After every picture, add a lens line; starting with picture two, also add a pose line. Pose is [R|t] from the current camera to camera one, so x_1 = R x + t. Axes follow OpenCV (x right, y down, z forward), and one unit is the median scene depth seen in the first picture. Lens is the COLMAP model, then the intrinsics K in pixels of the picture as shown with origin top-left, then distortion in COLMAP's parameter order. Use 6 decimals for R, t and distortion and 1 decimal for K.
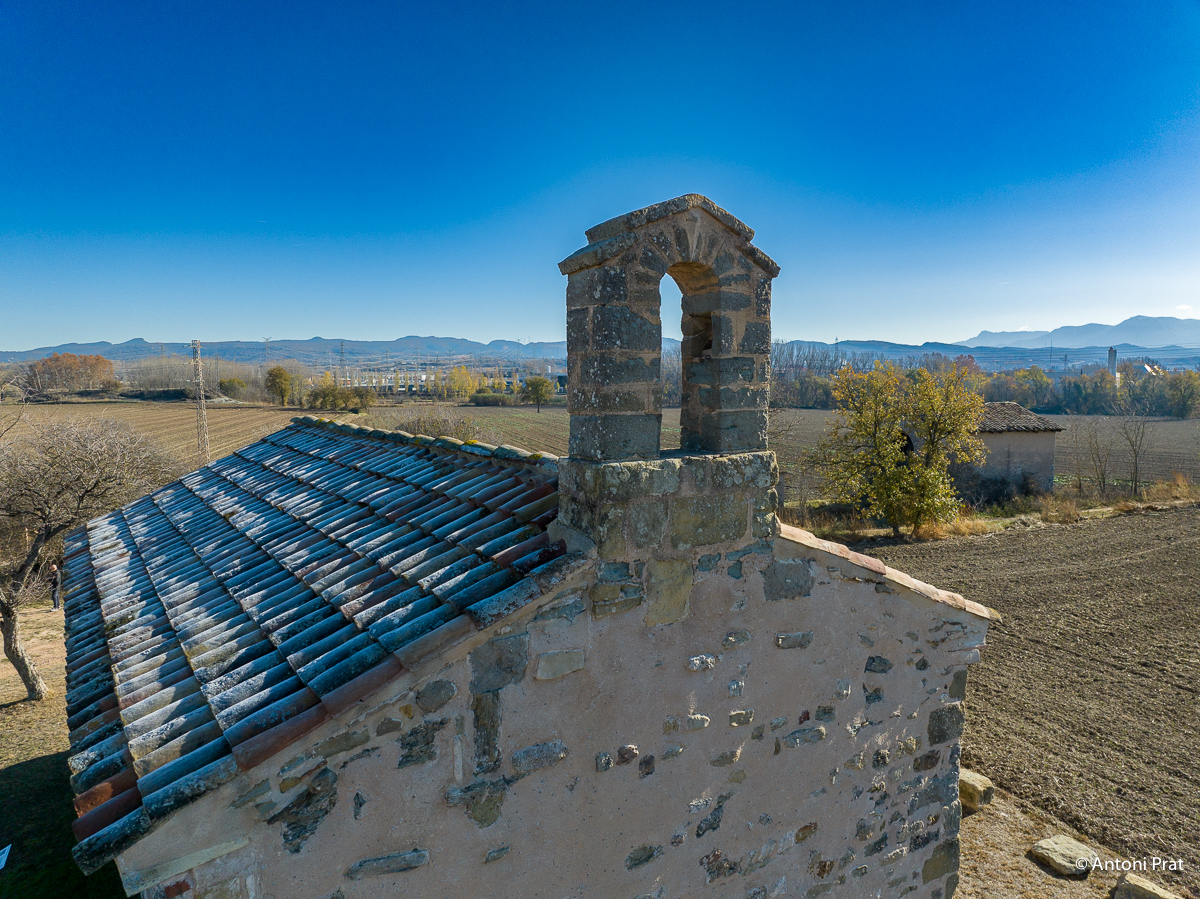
lens RADIAL K [[847.1, 0, 602.9], [0, 847.1, 446.0], [0, 0, 1]] dist [-0.041651, 0.005711]
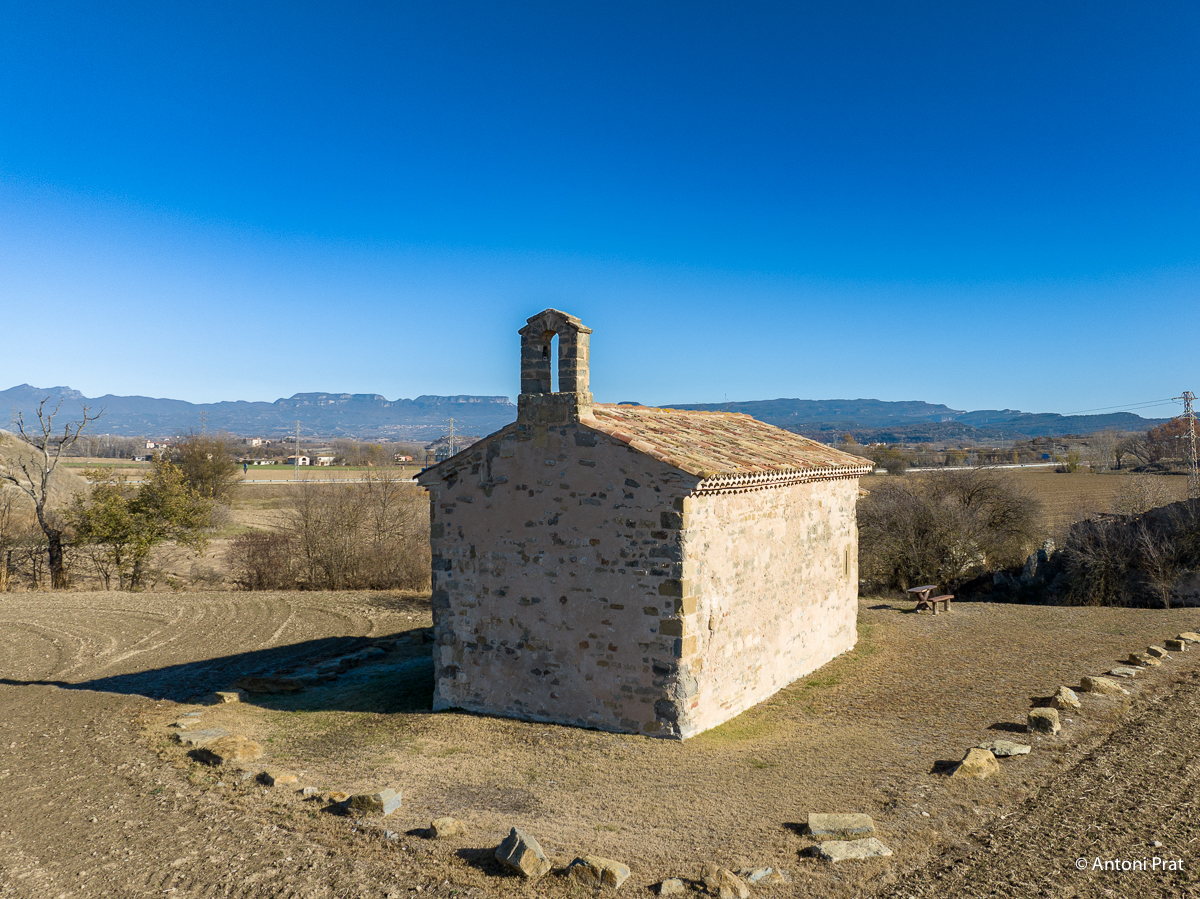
lens RADIAL K [[1068.1, 0, 658.5], [0, 1068.1, 398.9], [0, 0, 1]] dist [0.015462, -0.001502]
pose [[0.491202, -0.039287, -0.870159, 3.009069], [-0.072656, 0.993653, -0.085877, 0.276962], [0.868010, 0.105405, 0.485230, -0.429311]]
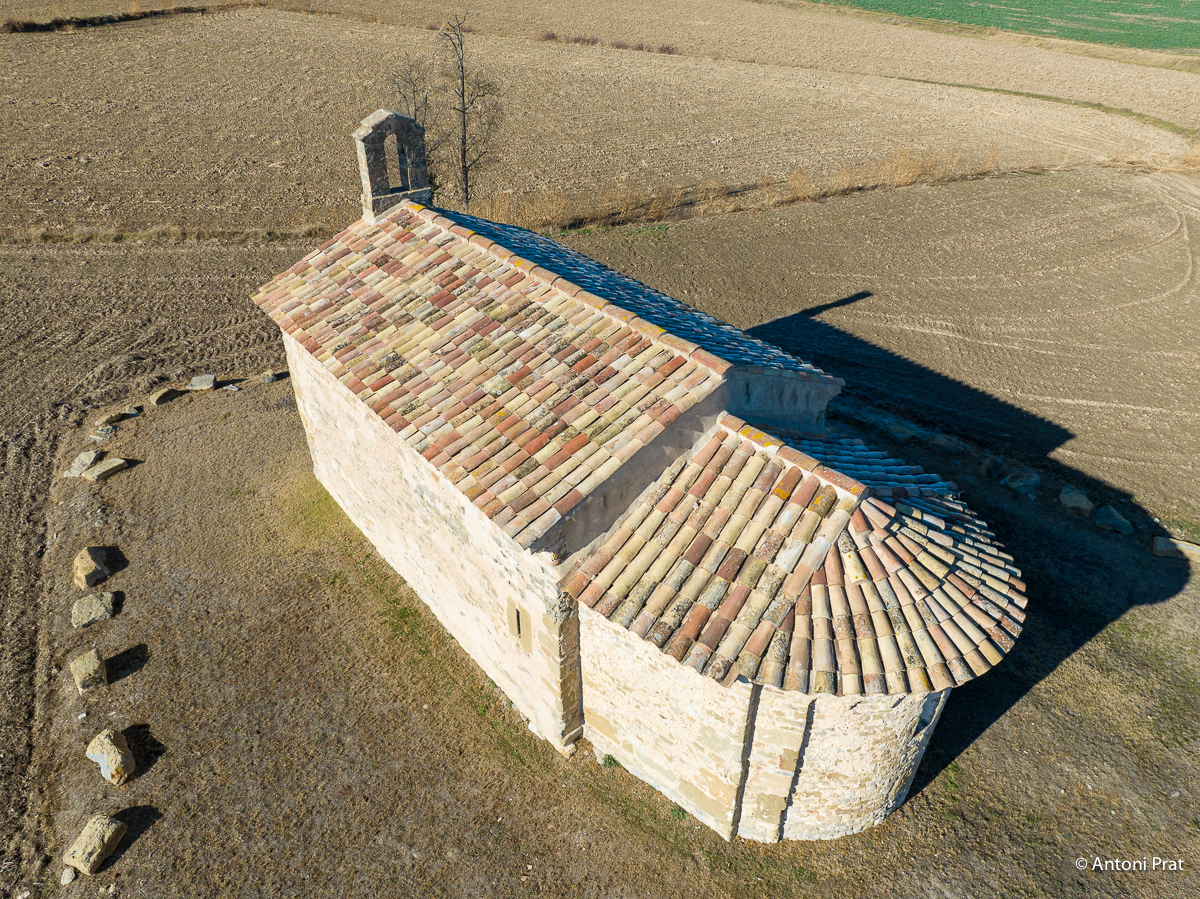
lens RADIAL K [[847.1, 0, 601.0], [0, 847.1, 447.9], [0, 0, 1]] dist [-0.041651, 0.005711]
pose [[-0.995572, 0.050262, -0.079439, -0.337010], [-0.010363, 0.781224, 0.624165, -1.054005], [0.093432, 0.622224, -0.777243, 3.578832]]
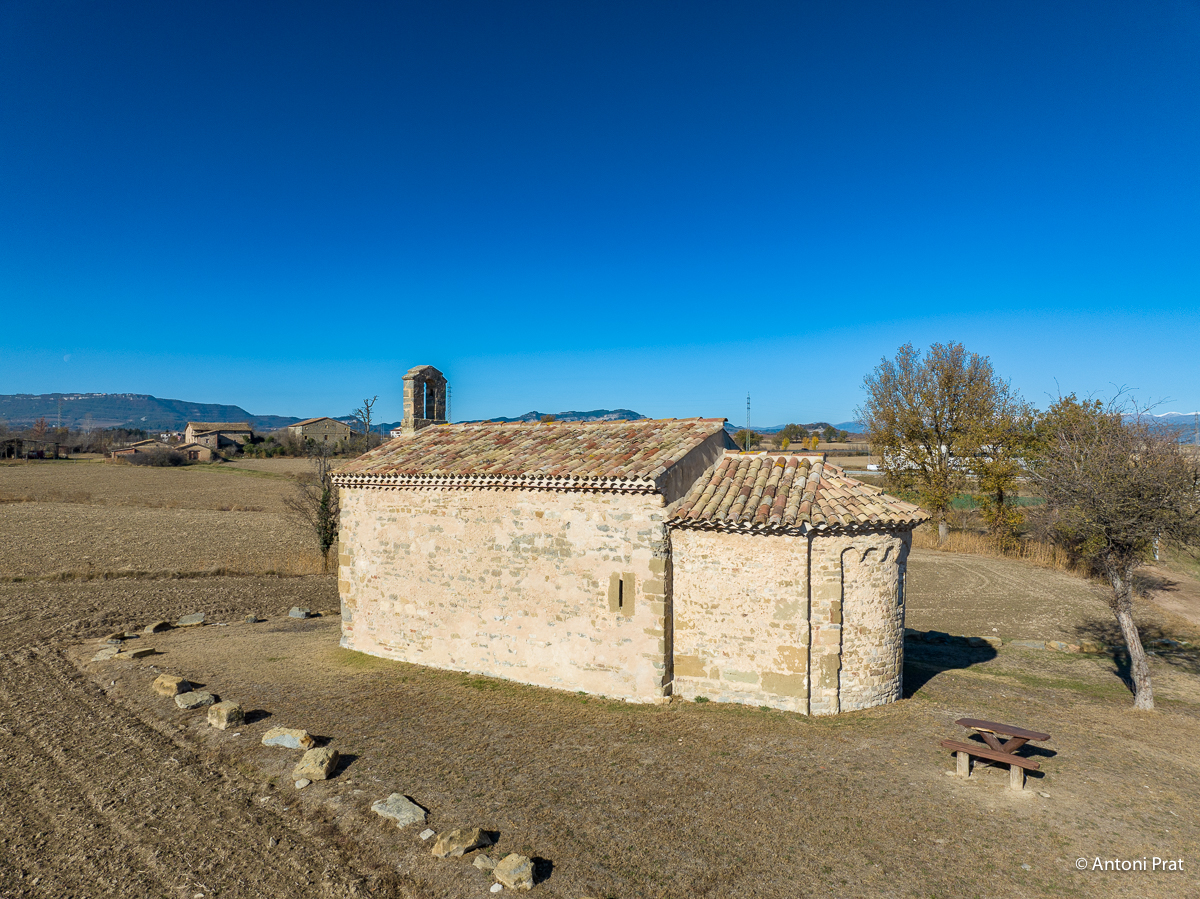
lens RADIAL K [[847.1, 0, 596.9], [0, 847.1, 443.7], [0, 0, 1]] dist [-0.041651, 0.005711]
pose [[-0.917338, -0.007158, -0.398045, 0.883512], [-0.034946, 0.997427, 0.062600, -0.150942], [0.396573, 0.071336, -0.915227, 4.720269]]
